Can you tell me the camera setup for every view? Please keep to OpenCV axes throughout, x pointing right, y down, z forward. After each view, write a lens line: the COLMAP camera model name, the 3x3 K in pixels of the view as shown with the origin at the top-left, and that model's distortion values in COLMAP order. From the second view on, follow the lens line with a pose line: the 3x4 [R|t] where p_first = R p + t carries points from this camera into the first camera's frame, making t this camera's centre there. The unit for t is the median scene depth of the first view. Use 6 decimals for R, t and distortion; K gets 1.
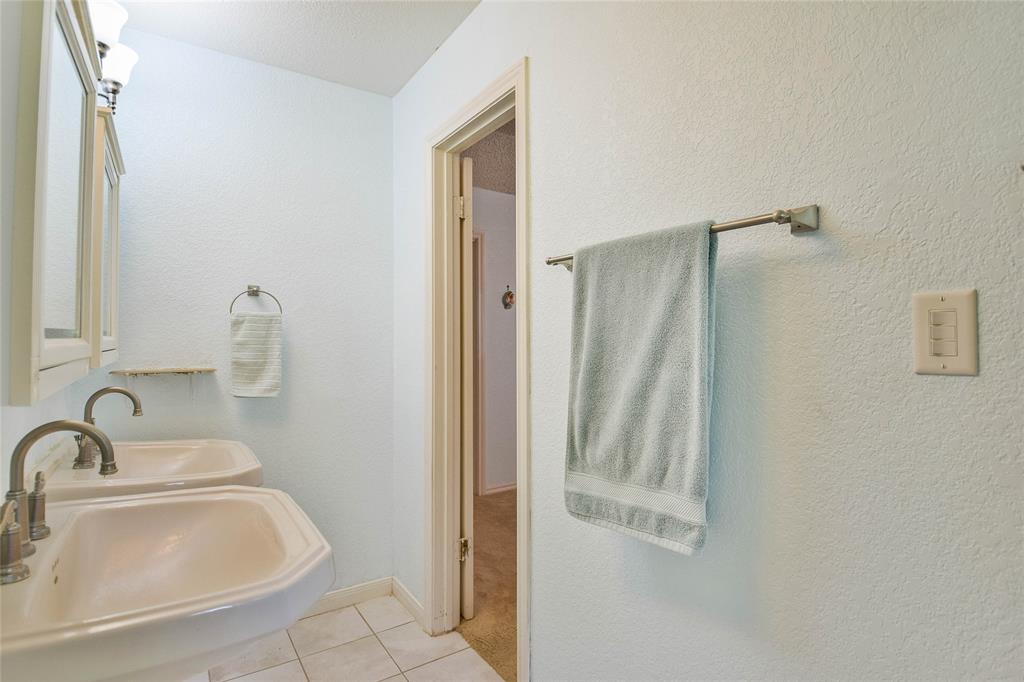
lens RADIAL K [[523.3, 0, 509.1], [0, 523.3, 335.4], [0, 0, 1]] dist [-0.002079, -0.001400]
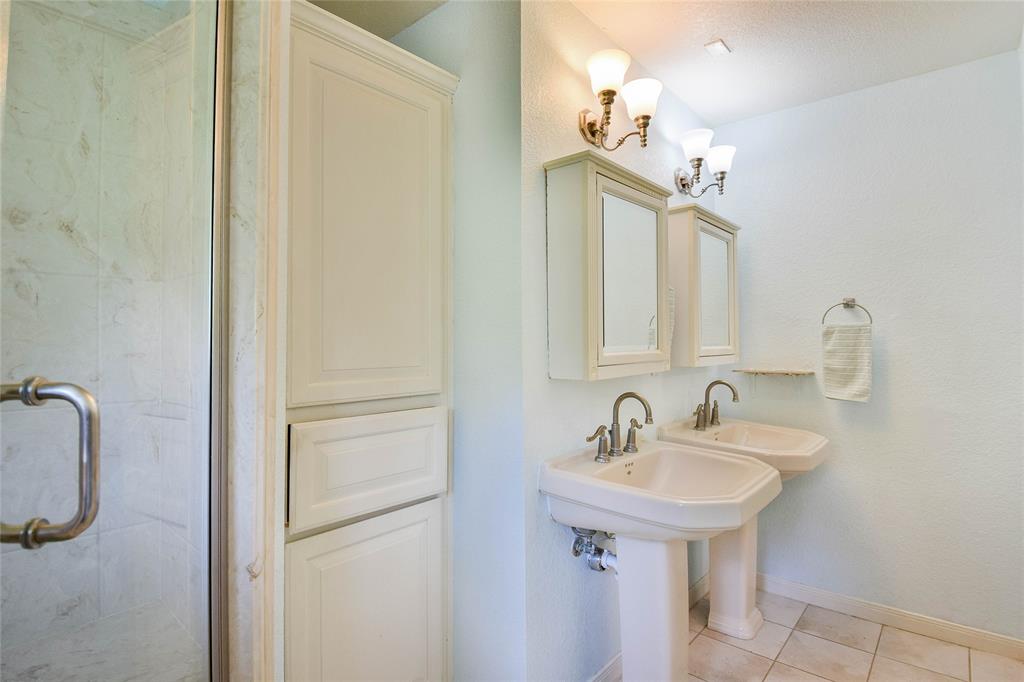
lens RADIAL K [[523.3, 0, 509.4], [0, 523.3, 340.6], [0, 0, 1]] dist [-0.002079, -0.001400]
pose [[0.280532, -0.006682, -0.959821, 0.379166], [0.008481, 0.999954, -0.004482, -0.008853], [0.959807, -0.006883, 0.280576, 0.010124]]
